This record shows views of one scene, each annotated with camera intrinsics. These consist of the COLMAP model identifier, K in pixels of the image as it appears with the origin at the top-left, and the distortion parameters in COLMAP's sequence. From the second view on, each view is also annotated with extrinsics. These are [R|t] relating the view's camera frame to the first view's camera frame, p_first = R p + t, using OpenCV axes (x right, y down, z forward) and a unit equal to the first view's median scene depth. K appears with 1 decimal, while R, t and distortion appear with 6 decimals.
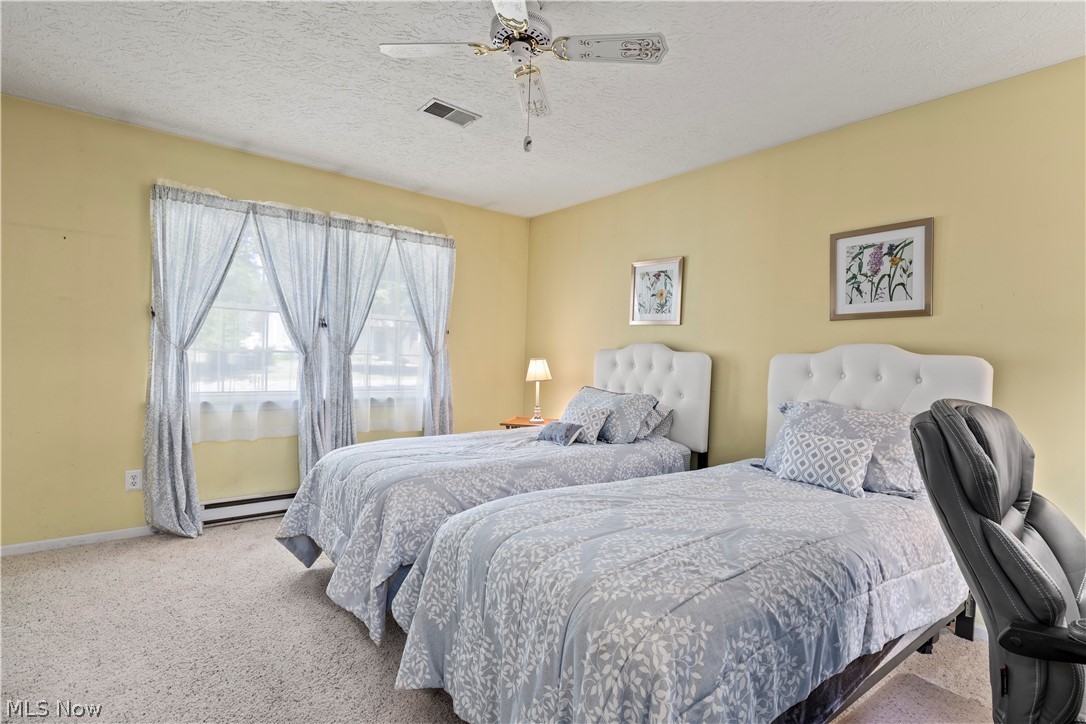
lens RADIAL K [[490.5, 0, 542.7], [0, 490.5, 356.1], [0, 0, 1]] dist [-0.016907, 0.000358]
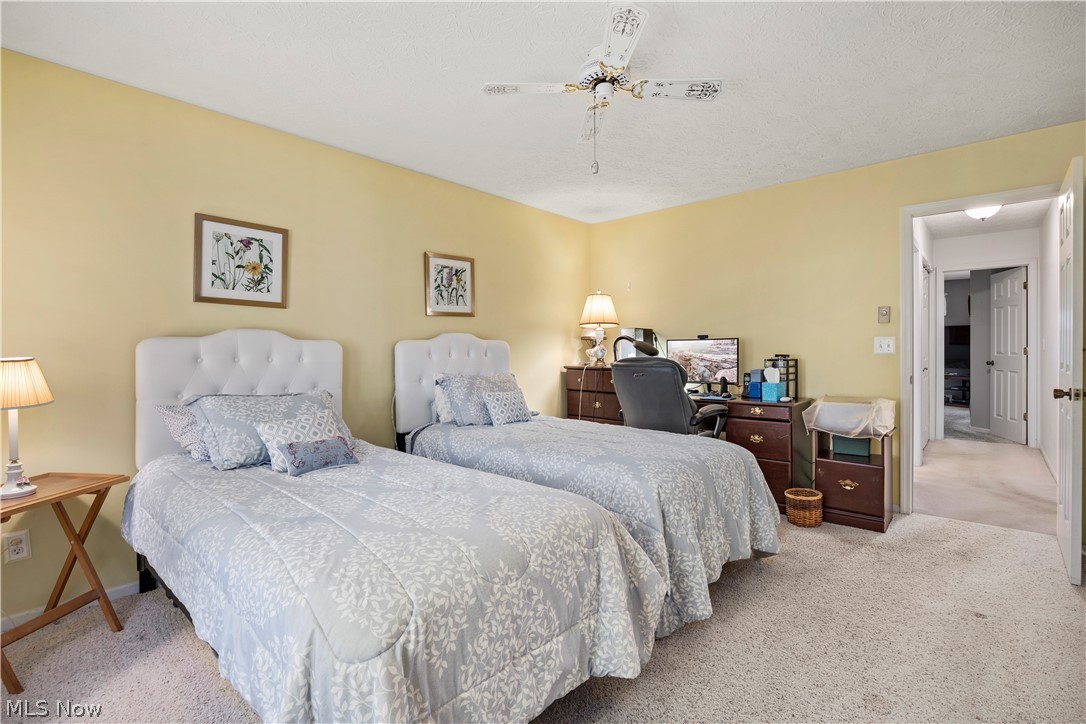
lens RADIAL K [[490.5, 0, 542.7], [0, 490.5, 356.1], [0, 0, 1]] dist [-0.016907, 0.000358]
pose [[-0.140563, -0.049323, 0.988842, -0.848724], [0.009141, 0.998651, 0.051112, -0.027356], [-0.990029, 0.016224, -0.139923, 0.906464]]
